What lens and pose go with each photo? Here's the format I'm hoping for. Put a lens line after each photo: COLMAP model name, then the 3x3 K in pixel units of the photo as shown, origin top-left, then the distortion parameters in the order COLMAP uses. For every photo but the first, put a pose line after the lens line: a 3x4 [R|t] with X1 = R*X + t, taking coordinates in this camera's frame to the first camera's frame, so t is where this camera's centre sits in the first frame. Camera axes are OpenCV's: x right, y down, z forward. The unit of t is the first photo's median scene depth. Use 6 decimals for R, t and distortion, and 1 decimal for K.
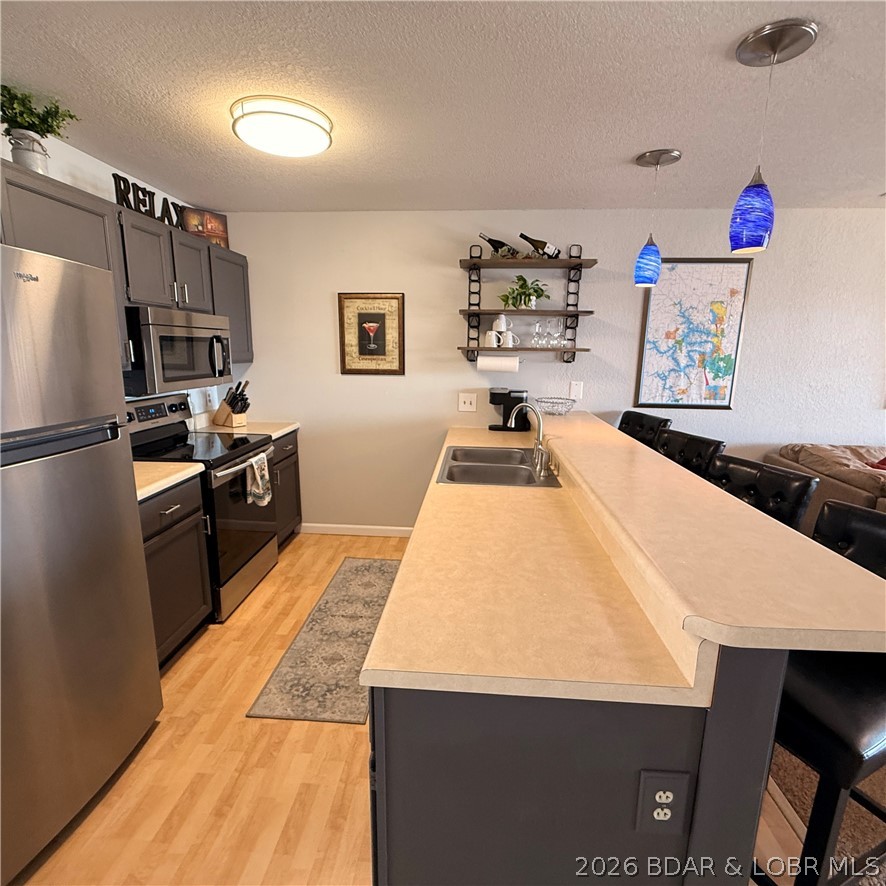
lens RADIAL K [[471.6, 0, 446.3], [0, 471.6, 439.8], [0, 0, 1]] dist [0.001500, 0.002221]
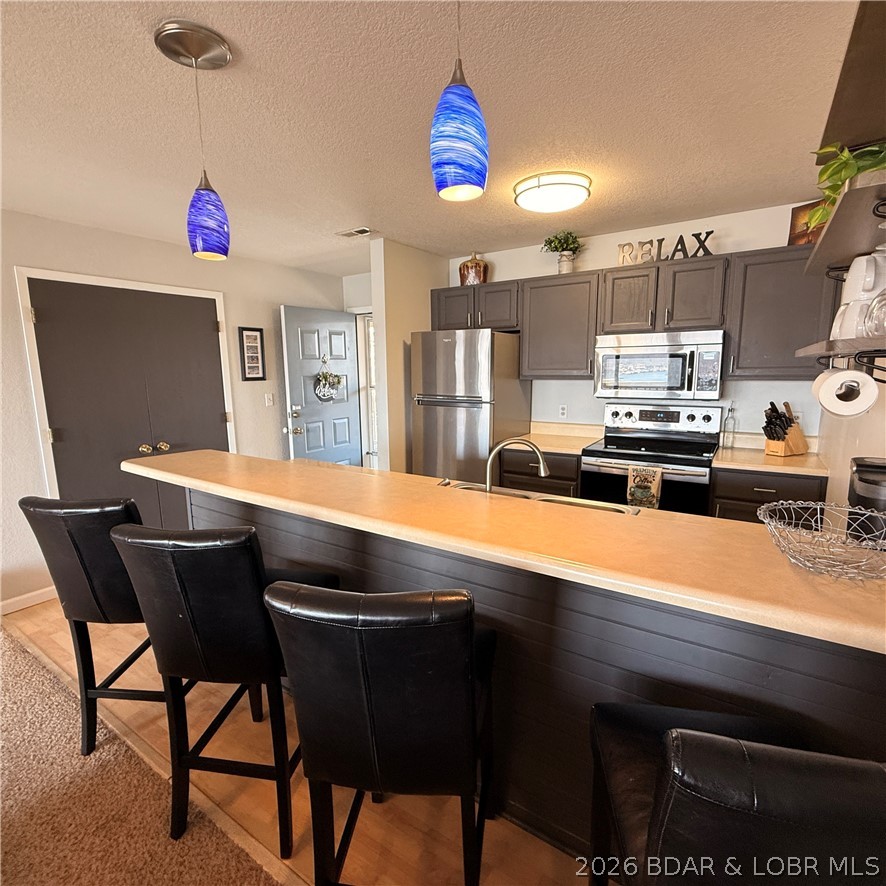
lens RADIAL K [[471.6, 0, 443.8], [0, 471.6, 437.8], [0, 0, 1]] dist [0.001500, 0.002221]
pose [[-0.486210, 0.120986, -0.865426, 0.587927], [-0.160227, 0.961235, 0.224398, -0.157647], [0.859027, 0.247769, -0.447977, 0.895802]]
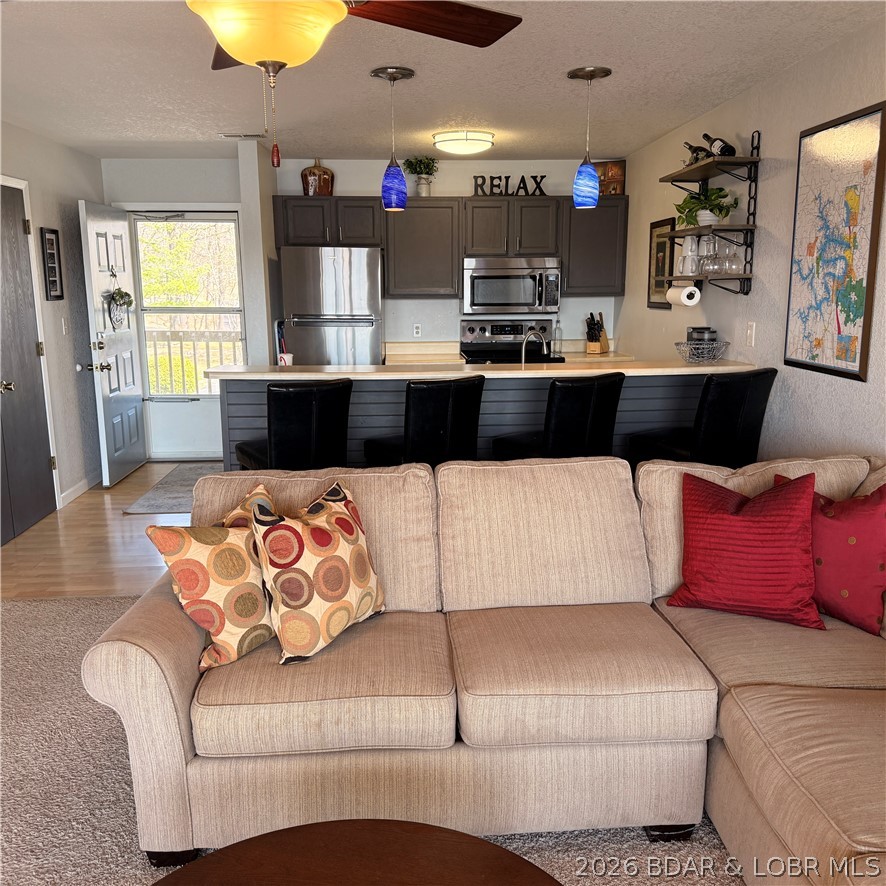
lens RADIAL K [[834.0, 0, 447.8], [0, 834.0, 444.3], [0, 0, 1]] dist [0.034314, 0.000000]
pose [[0.135202, 0.173386, -0.975529, 1.512678], [-0.180474, 0.972409, 0.147819, -0.051138], [0.974243, 0.156072, 0.162763, 0.396809]]
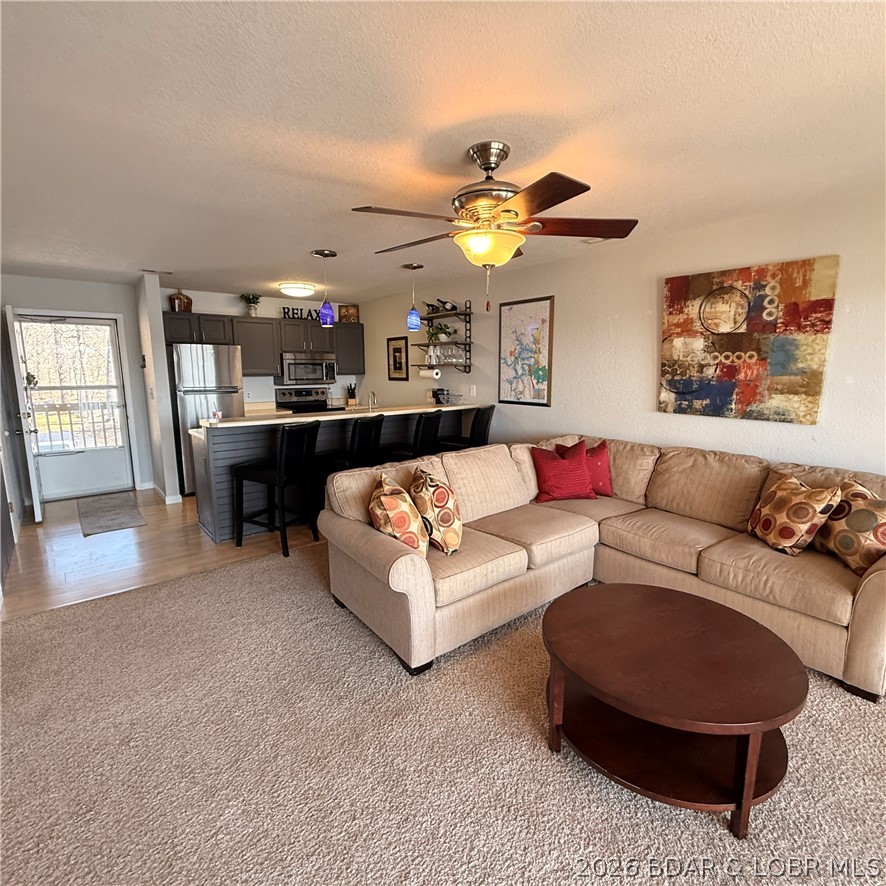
lens RADIAL K [[471.6, 0, 442.0], [0, 471.6, 440.3], [0, 0, 1]] dist [0.001500, 0.002221]
pose [[0.684808, 0.092899, -0.722778, 1.390047], [-0.123260, 0.992316, 0.010757, 0.054183], [0.718224, 0.081723, 0.690997, -0.135724]]
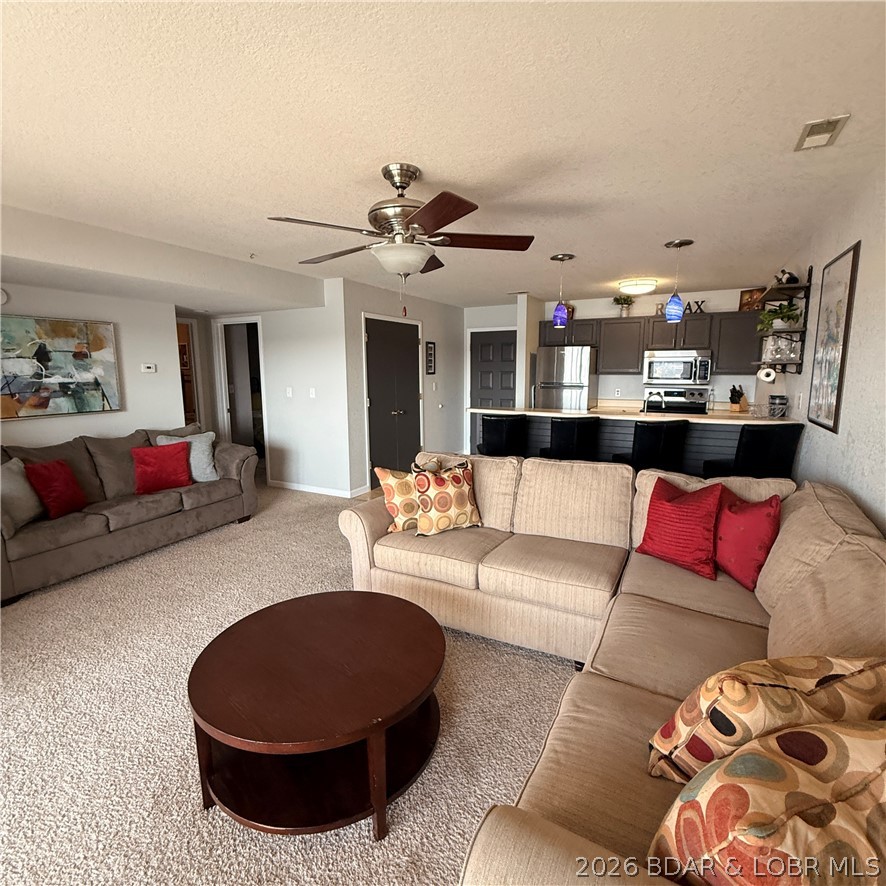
lens RADIAL K [[471.6, 0, 445.7], [0, 471.6, 435.8], [0, 0, 1]] dist [0.001500, 0.002221]
pose [[-0.387446, 0.118436, -0.914253, 1.593759], [-0.176149, 0.963931, 0.199520, -0.104240], [0.904908, 0.238347, -0.352609, 0.702690]]
